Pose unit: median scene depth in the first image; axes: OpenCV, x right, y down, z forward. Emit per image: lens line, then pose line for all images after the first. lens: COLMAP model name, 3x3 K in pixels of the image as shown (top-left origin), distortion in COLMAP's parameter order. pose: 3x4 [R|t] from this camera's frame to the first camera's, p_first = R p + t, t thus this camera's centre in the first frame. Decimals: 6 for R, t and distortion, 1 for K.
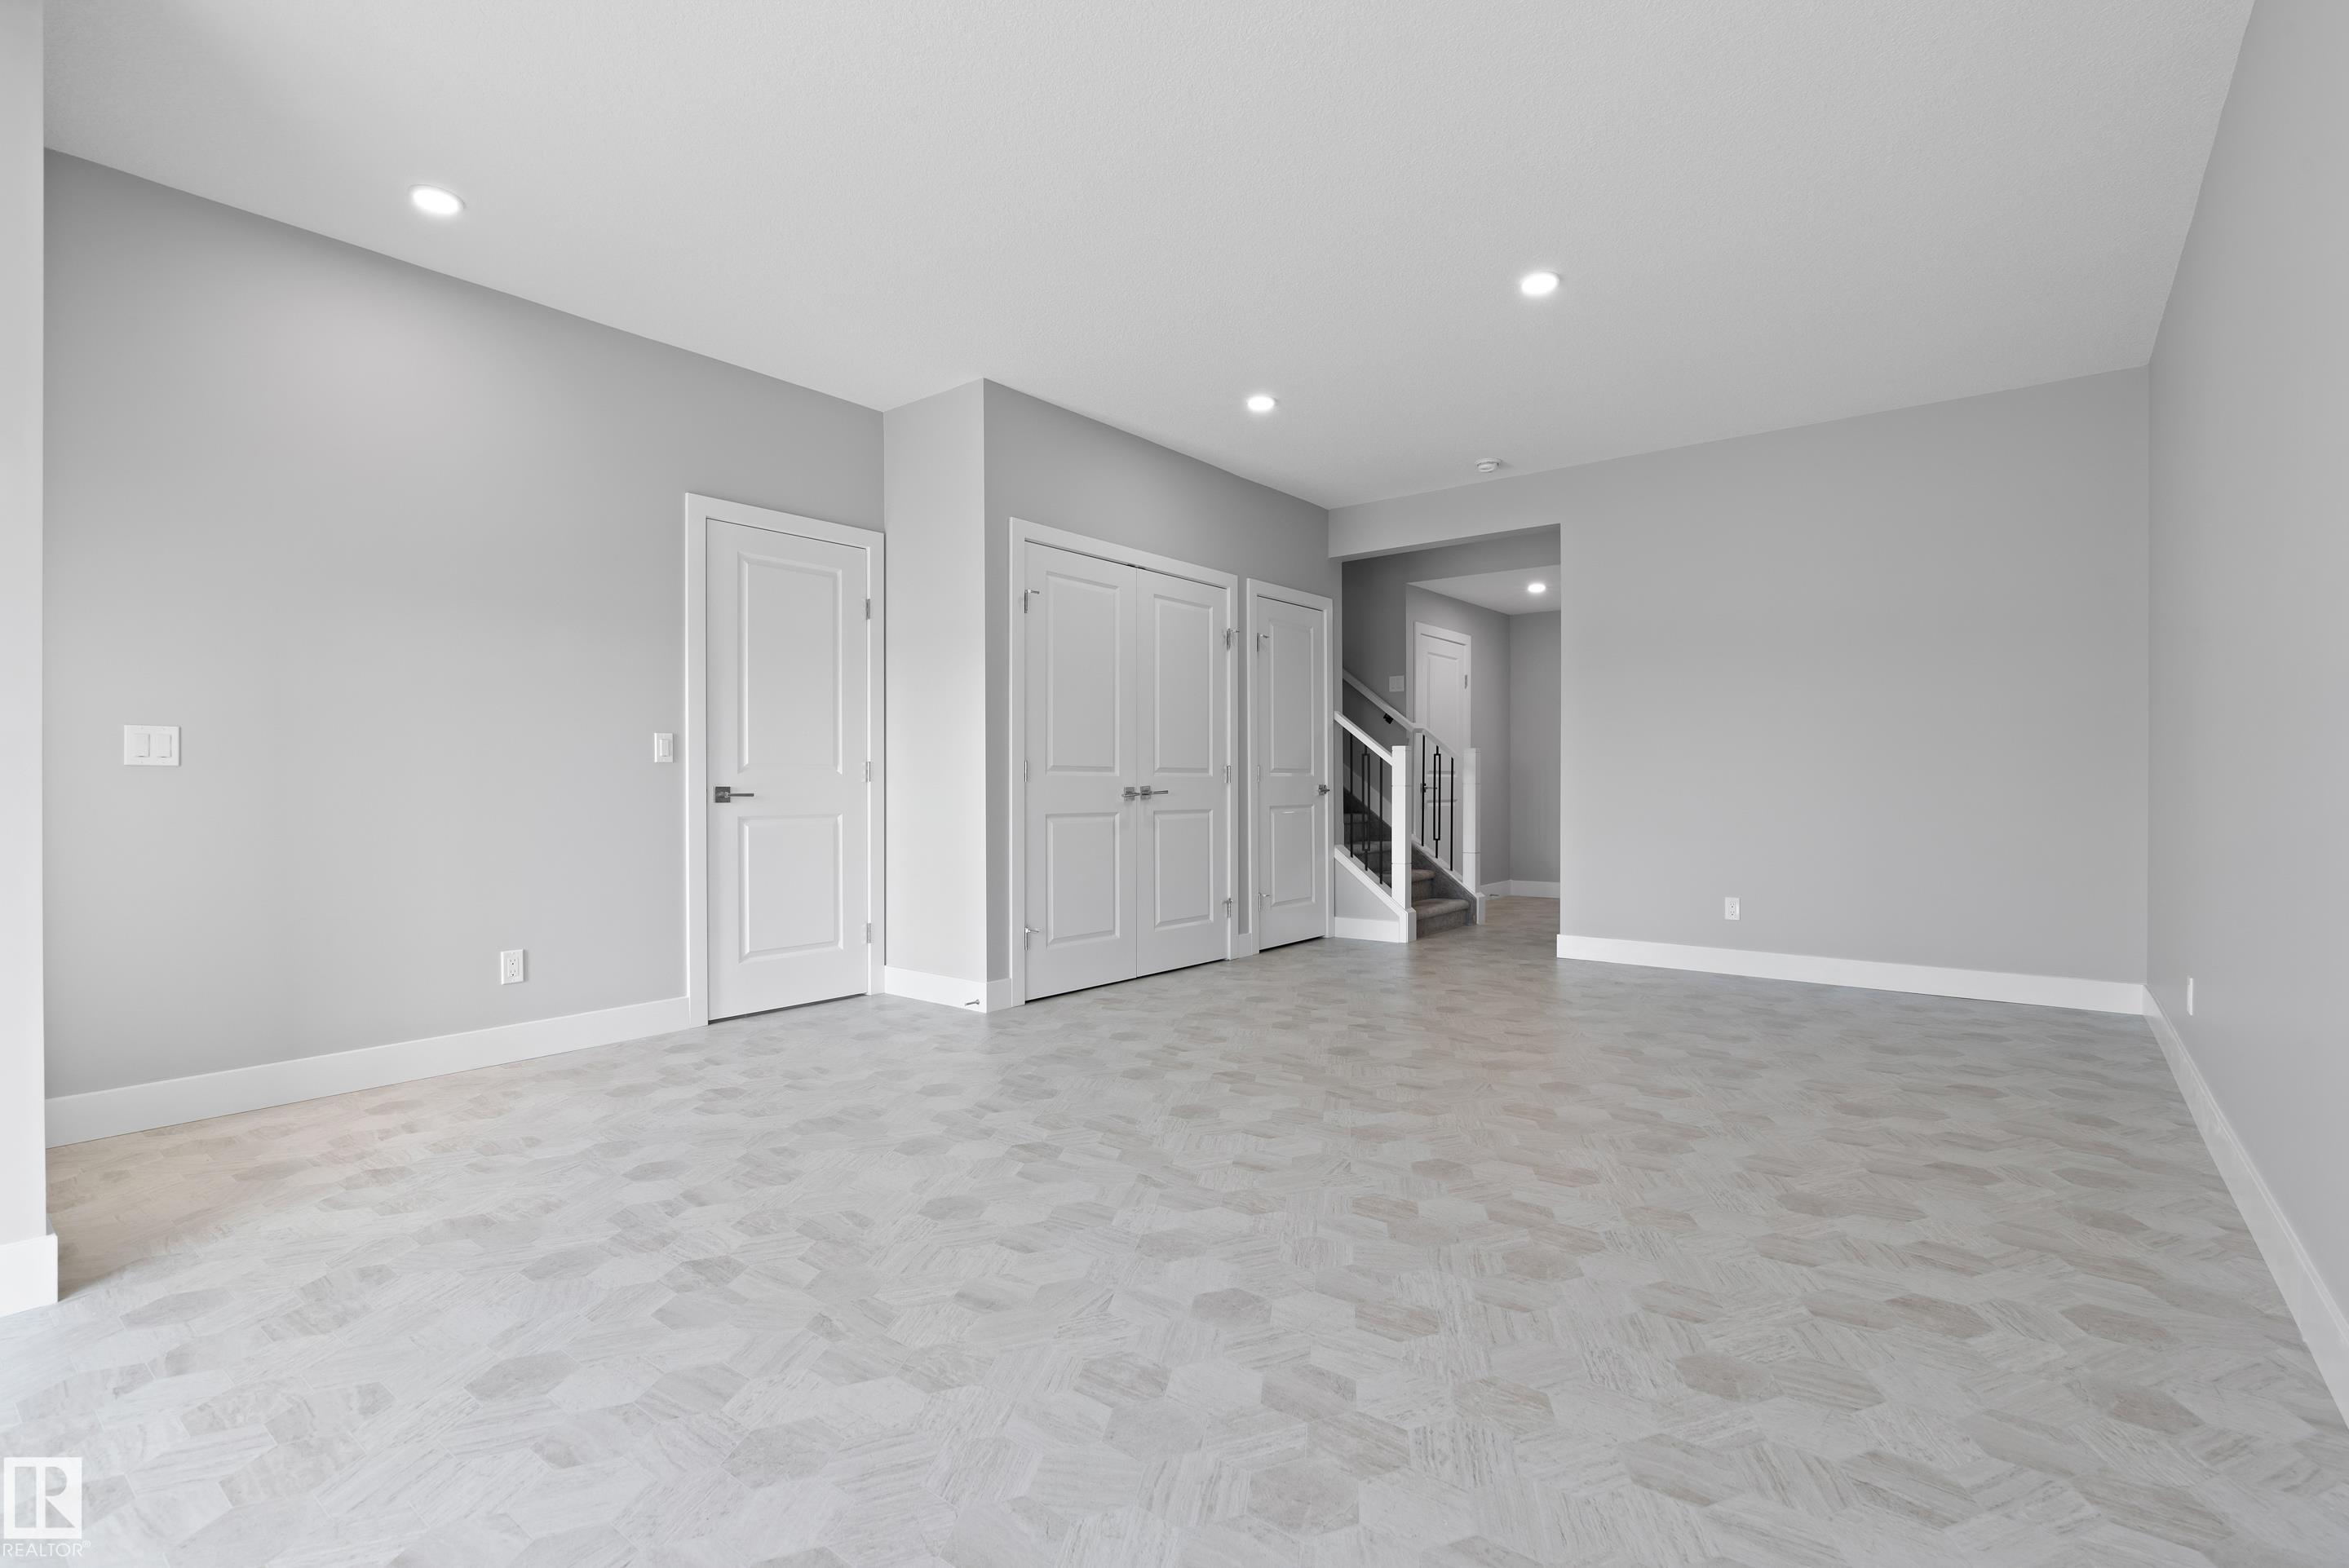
lens RADIAL K [[1092.7, 0, 1174.5], [0, 1092.7, 784.0], [0, 0, 1]] dist [-0.003056, 0.001234]
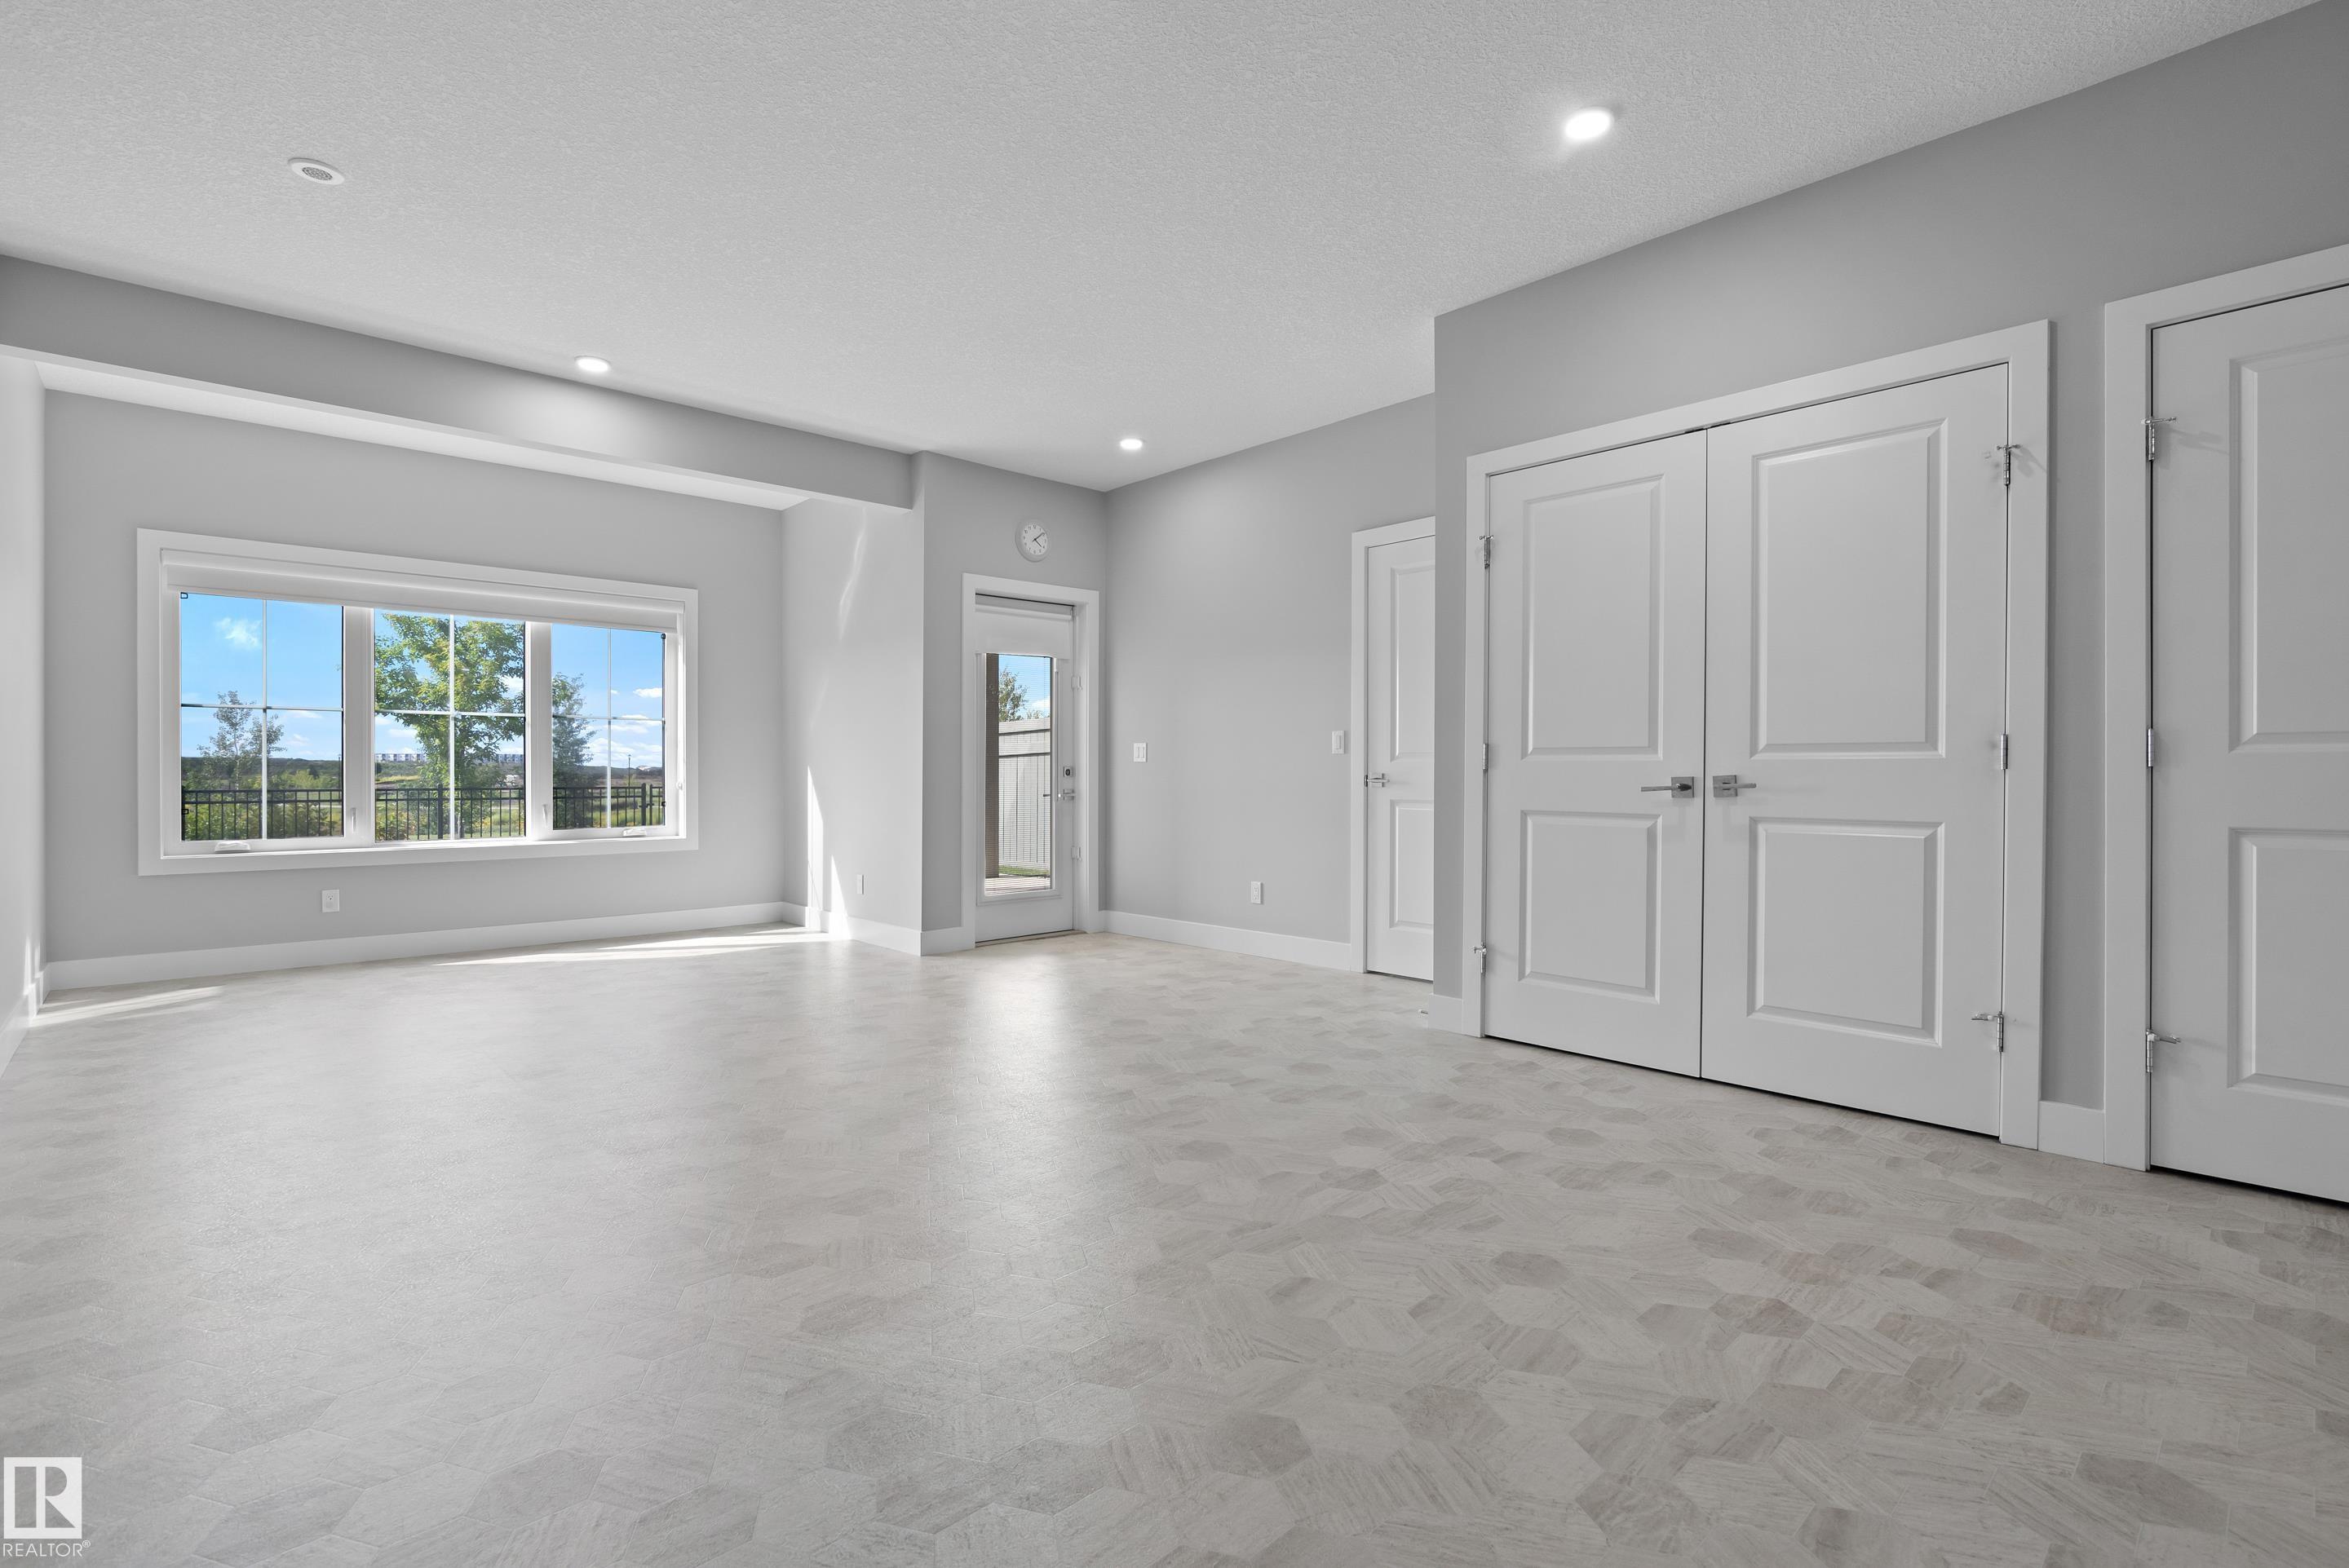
lens RADIAL K [[1070.5, 0, 1195.2], [0, 1070.5, 716.7], [0, 0, 1]] dist [-0.000566, 0.000560]
pose [[-0.138079, -0.046504, -0.989329, 0.624565], [0.005229, 0.998849, -0.047681, -0.003863], [0.990407, -0.011757, -0.137677, 0.791712]]
